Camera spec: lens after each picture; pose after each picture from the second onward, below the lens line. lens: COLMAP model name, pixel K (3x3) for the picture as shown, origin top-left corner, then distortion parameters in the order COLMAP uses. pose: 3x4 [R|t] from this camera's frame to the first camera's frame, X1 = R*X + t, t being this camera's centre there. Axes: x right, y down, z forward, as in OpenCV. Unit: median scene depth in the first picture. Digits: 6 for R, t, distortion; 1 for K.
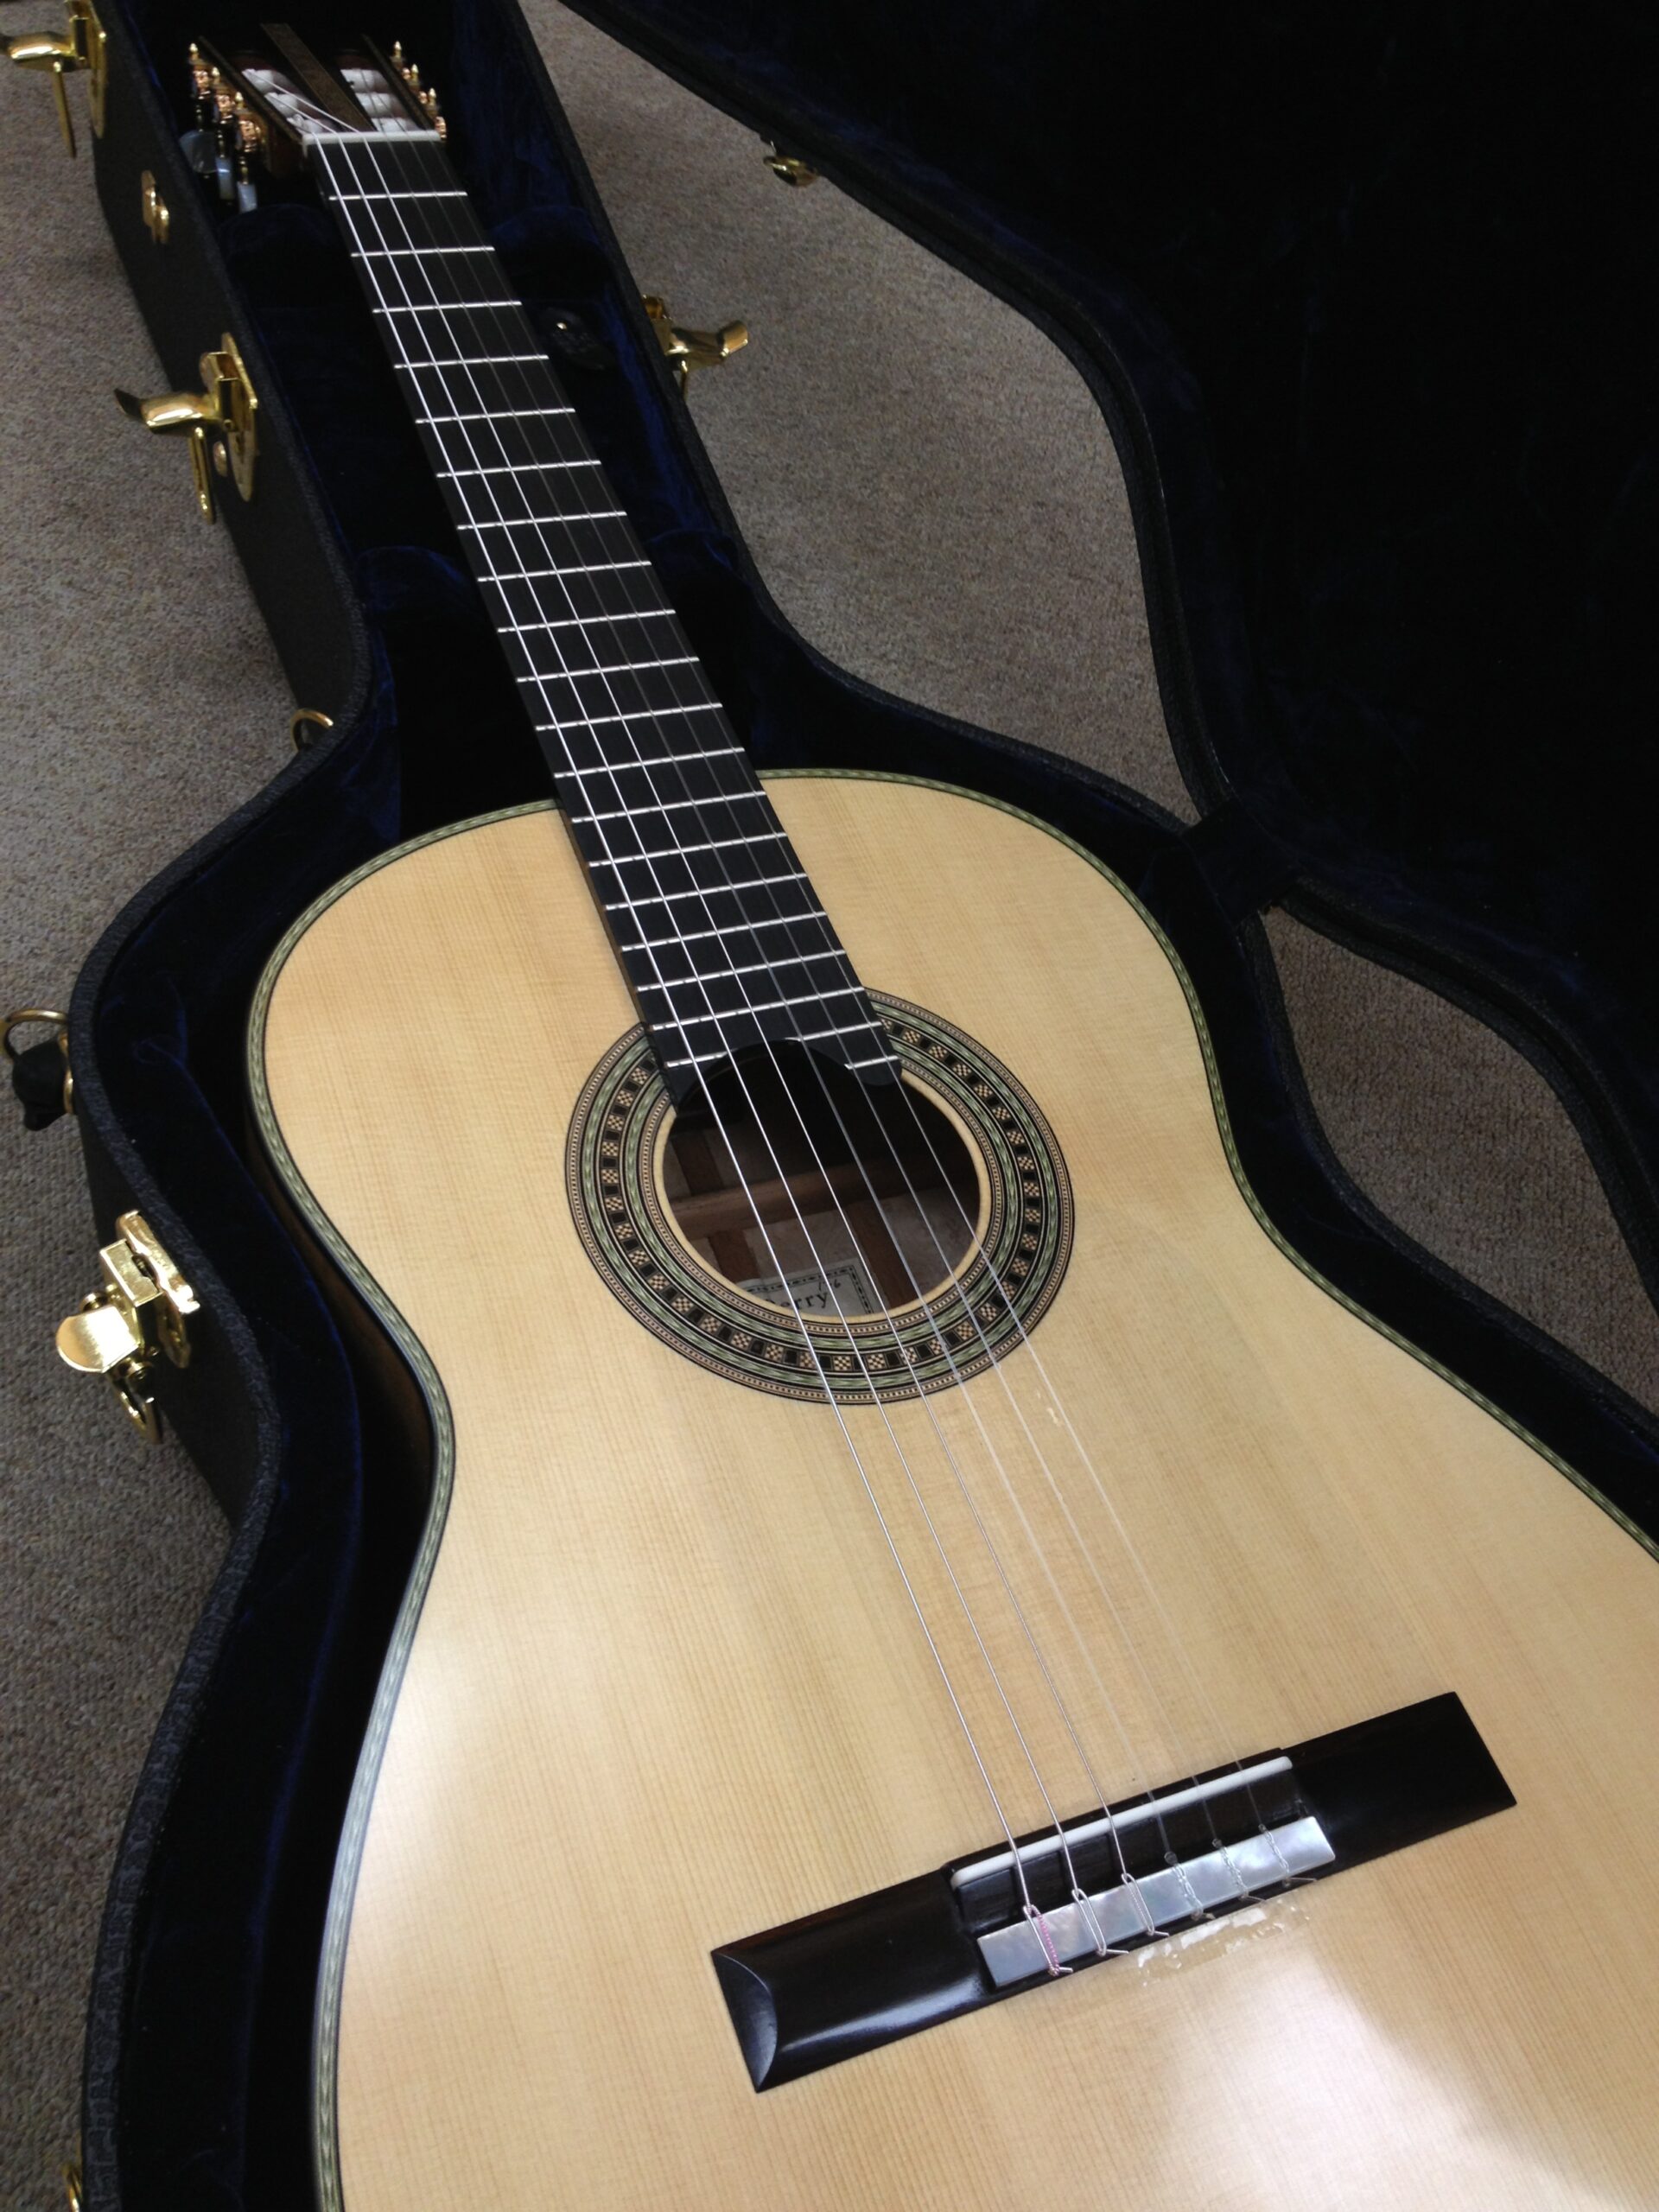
lens RADIAL K [[2193.4, 0, 839.5], [0, 2193.4, 1087.1], [0, 0, 1]] dist [0.023381, 0.000000]
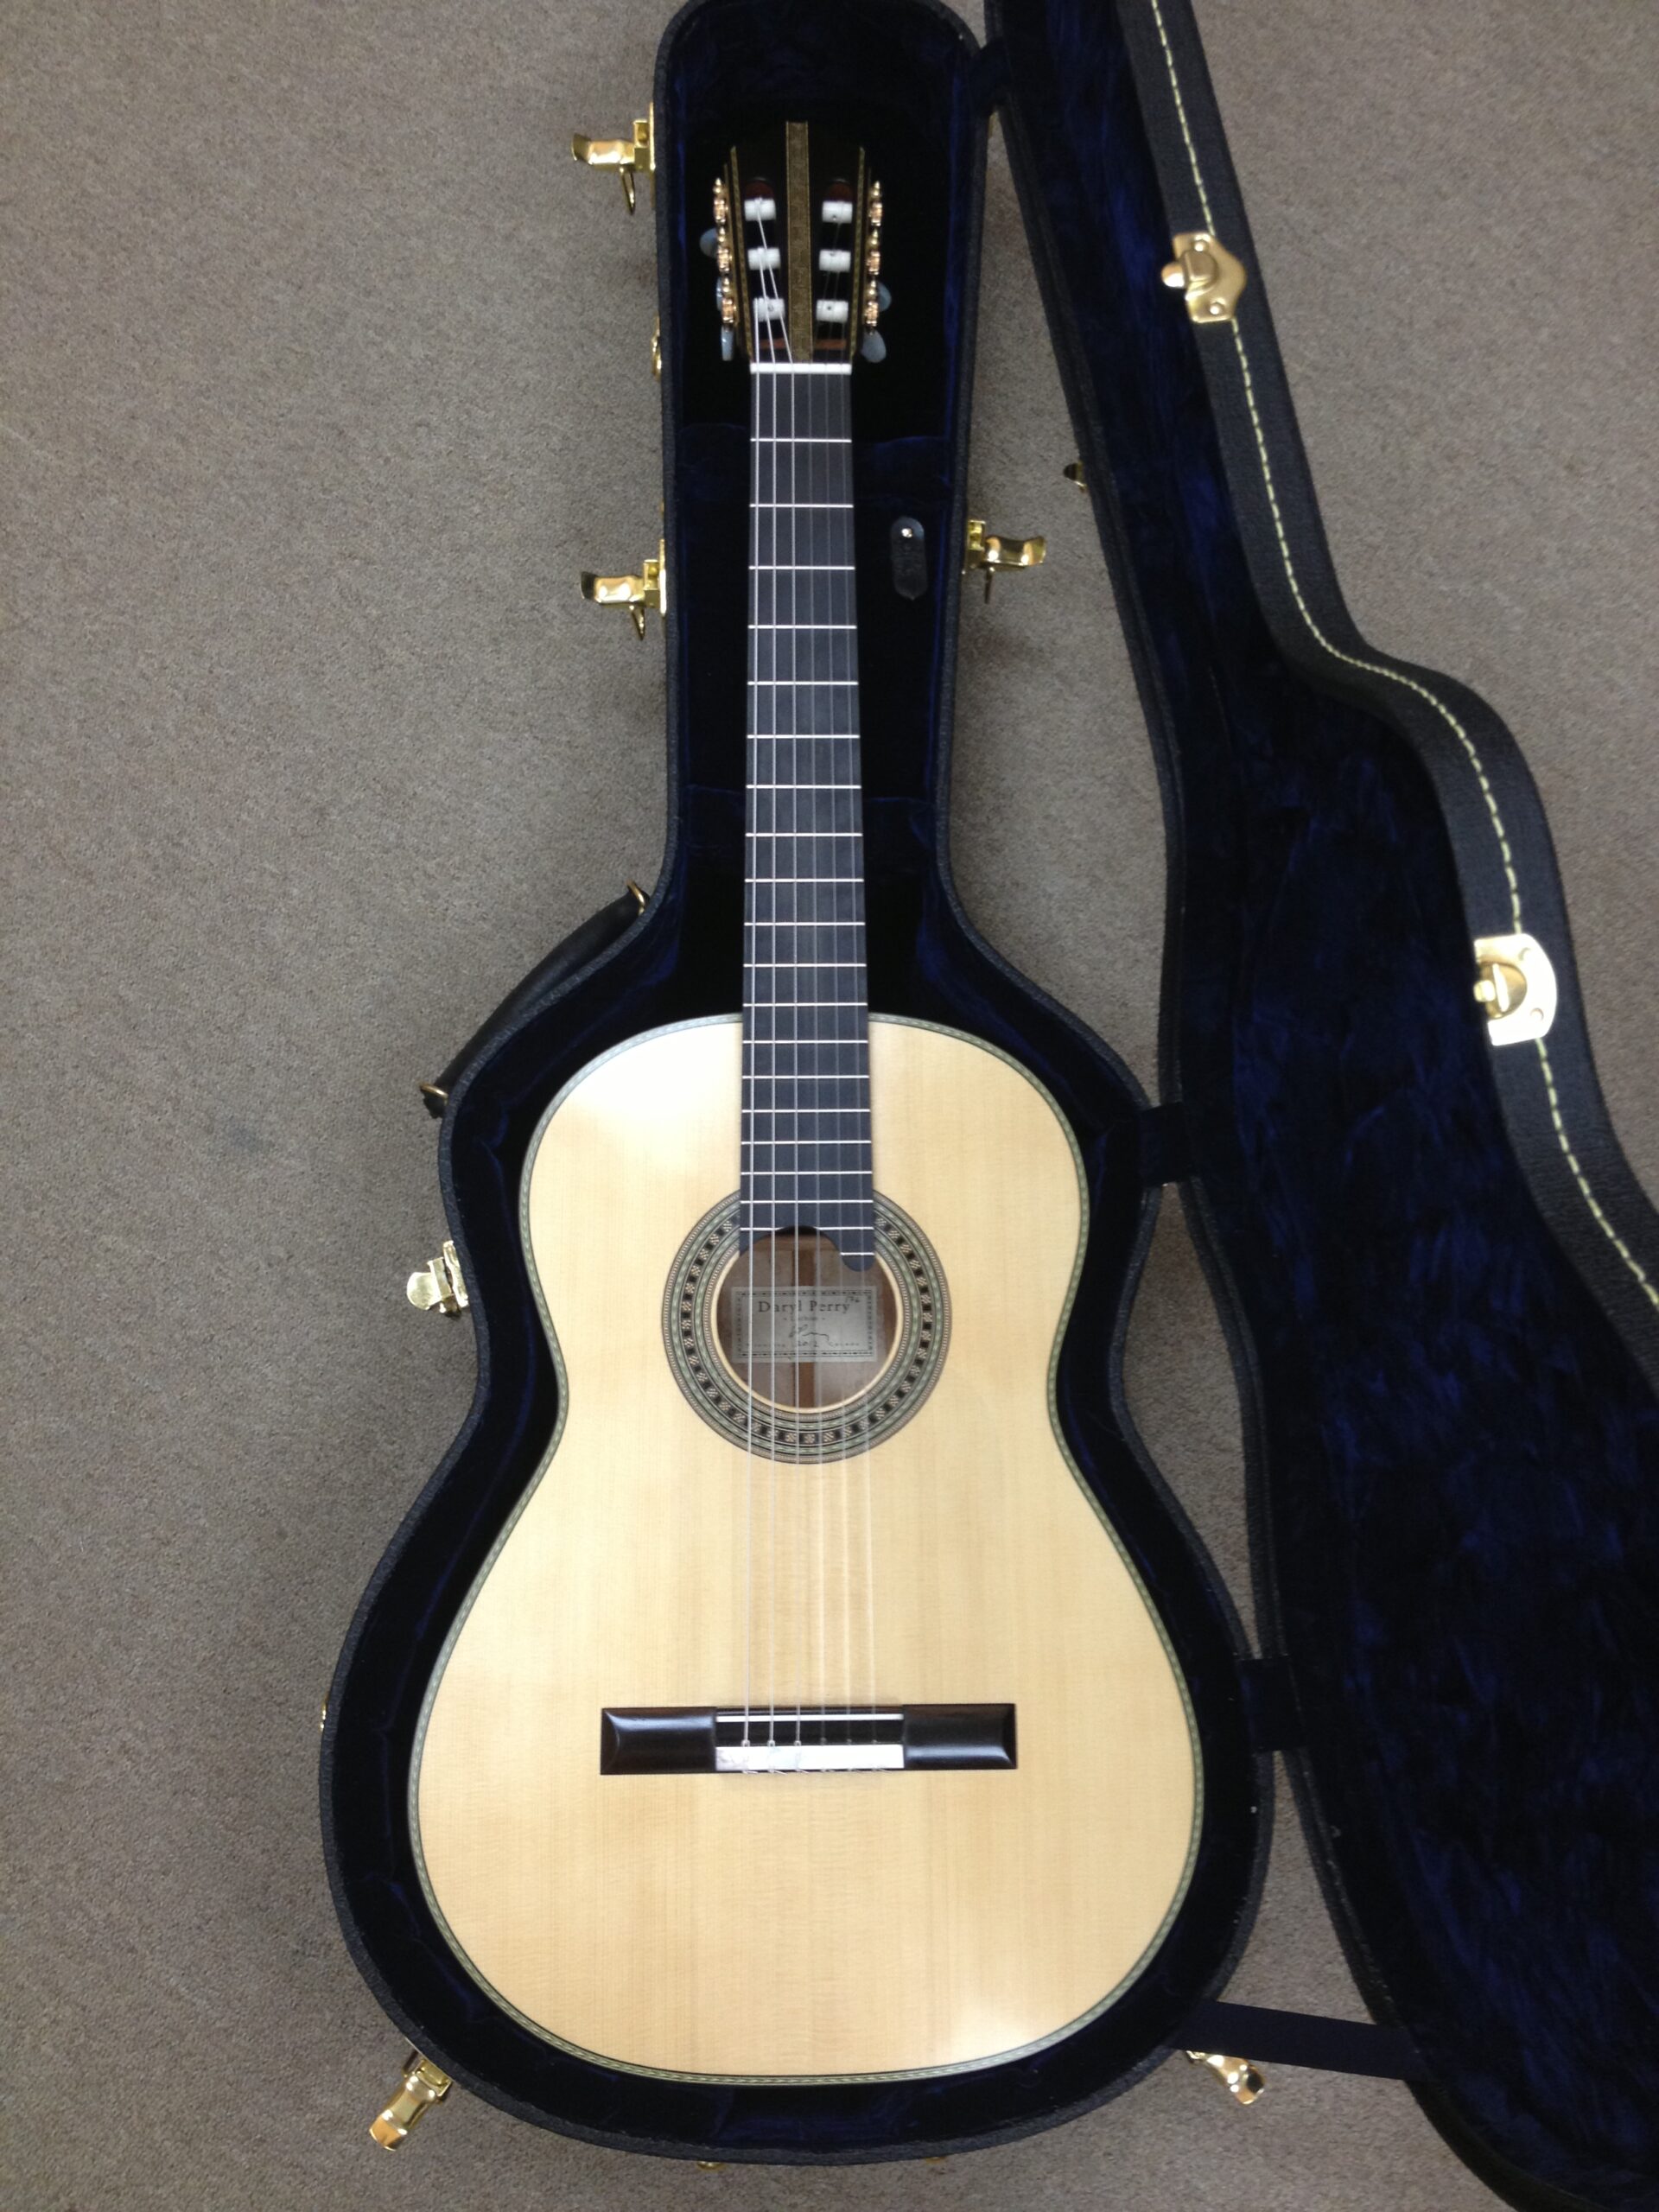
lens RADIAL K [[2193.4, 0, 833.2], [0, 2193.4, 1113.6], [0, 0, 1]] dist [0.023381, 0.000000]
pose [[0.918845, 0.320228, -0.230602, 0.327555], [-0.181338, 0.861654, 0.473993, -0.839184], [0.350485, -0.393709, 0.849796, -0.389404]]
